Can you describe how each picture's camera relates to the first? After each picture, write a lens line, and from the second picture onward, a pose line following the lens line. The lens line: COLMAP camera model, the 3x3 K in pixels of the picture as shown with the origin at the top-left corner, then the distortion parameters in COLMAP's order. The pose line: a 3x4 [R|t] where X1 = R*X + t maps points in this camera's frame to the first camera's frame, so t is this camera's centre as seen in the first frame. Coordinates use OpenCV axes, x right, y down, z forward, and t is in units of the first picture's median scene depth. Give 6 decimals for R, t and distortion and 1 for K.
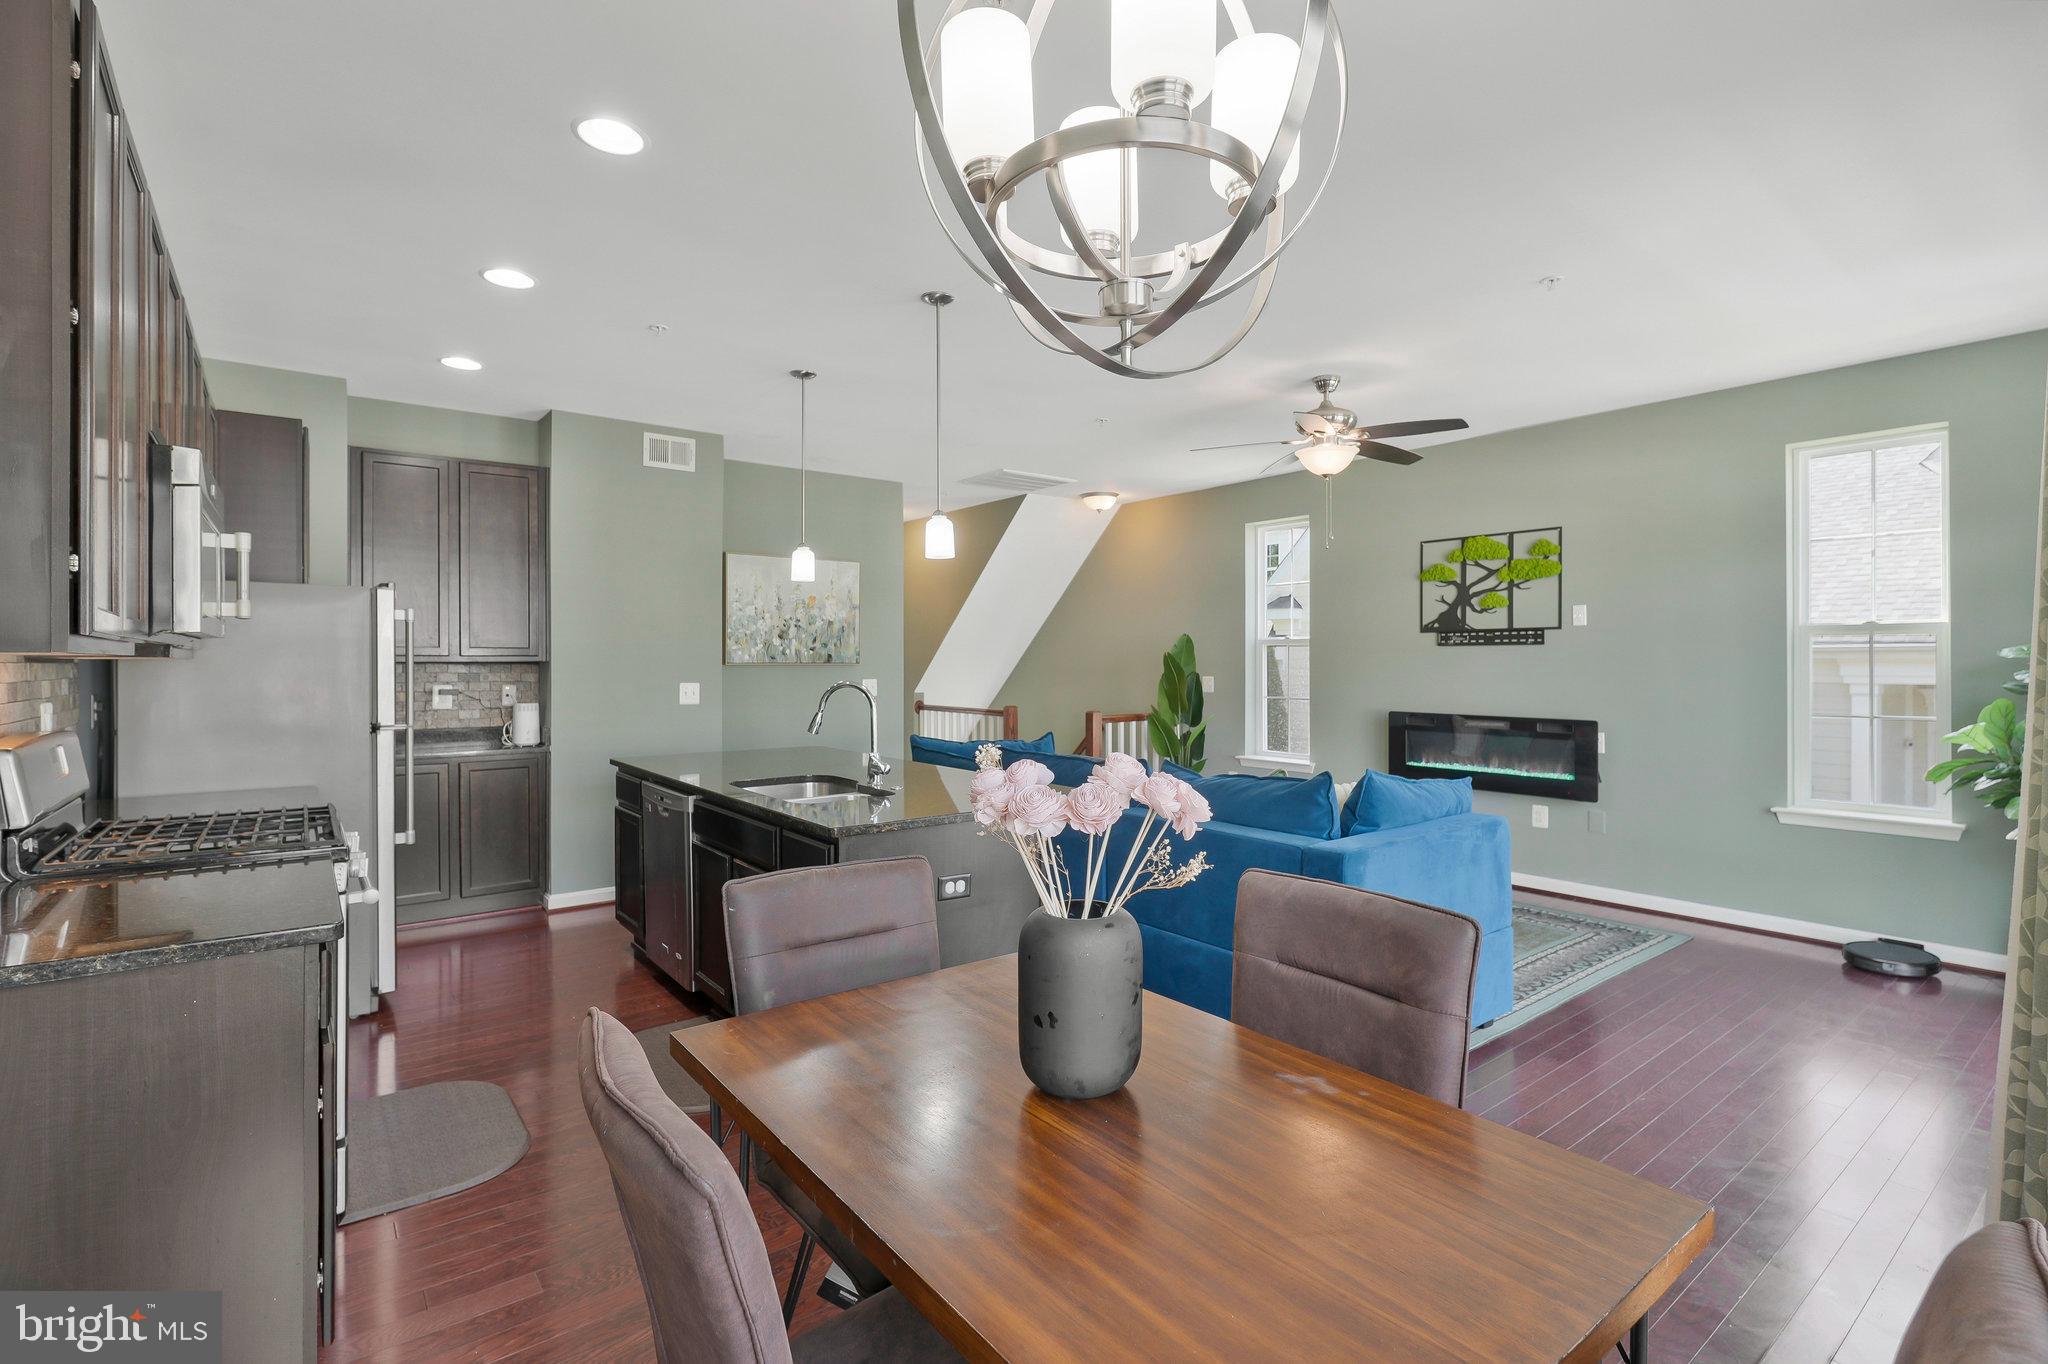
lens RADIAL K [[941.7, 0, 1019.7], [0, 941.7, 661.2], [0, 0, 1]] dist [-0.006240, 0.000220]
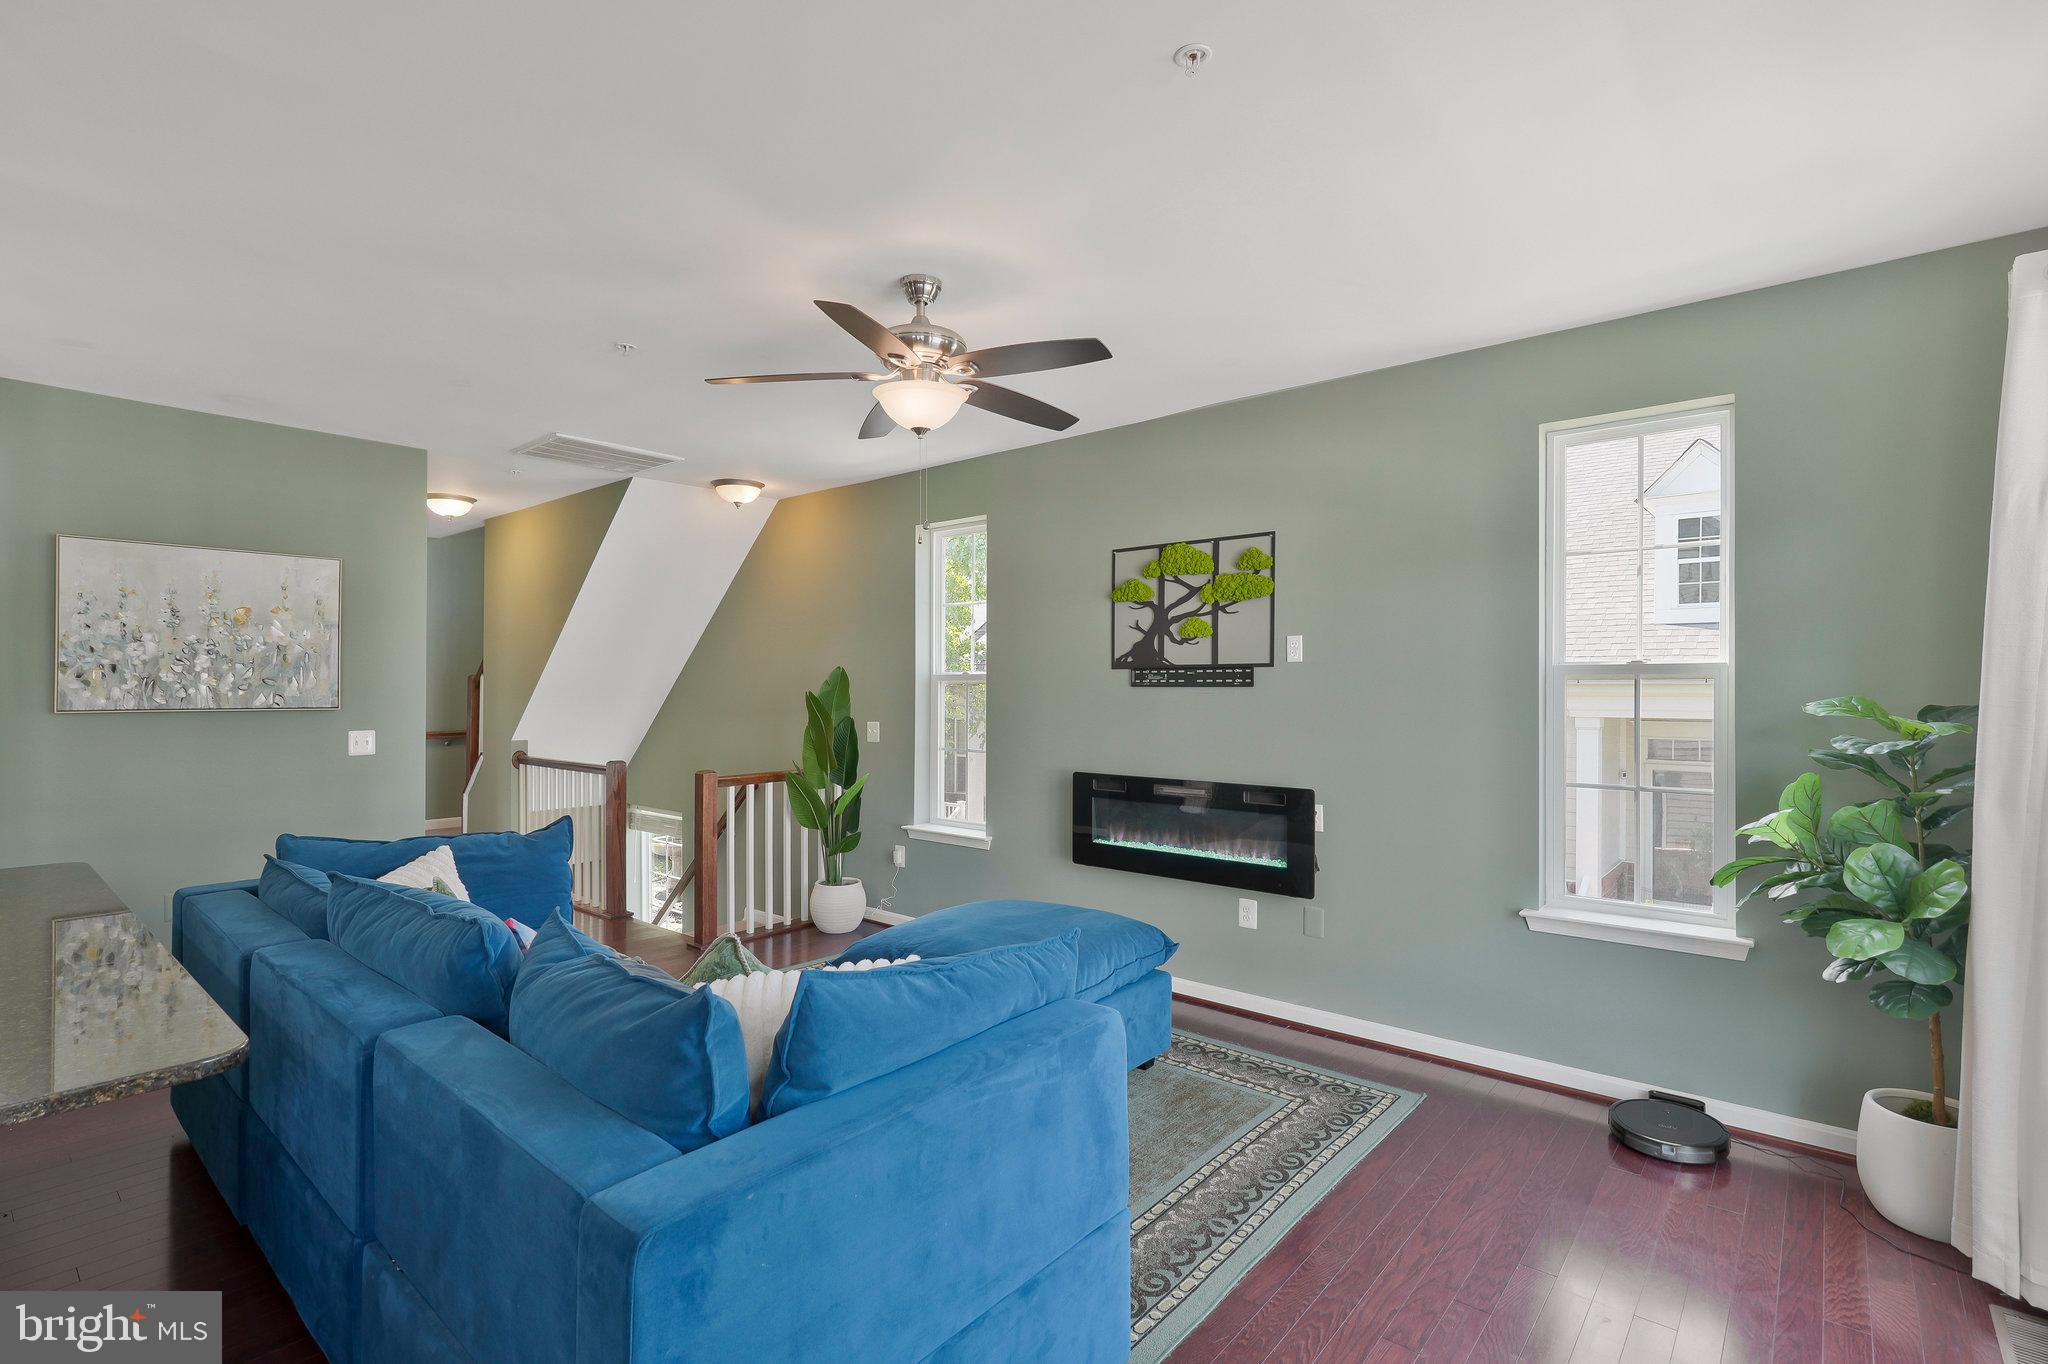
lens RADIAL K [[941.7, 0, 1030.3], [0, 941.7, 679.1], [0, 0, 1]] dist [-0.006240, 0.000220]
pose [[0.977389, 0.003134, 0.211425, 0.220439], [-0.001381, 0.999963, -0.008437, -0.017099], [-0.211444, 0.007955, 0.977358, 0.293888]]
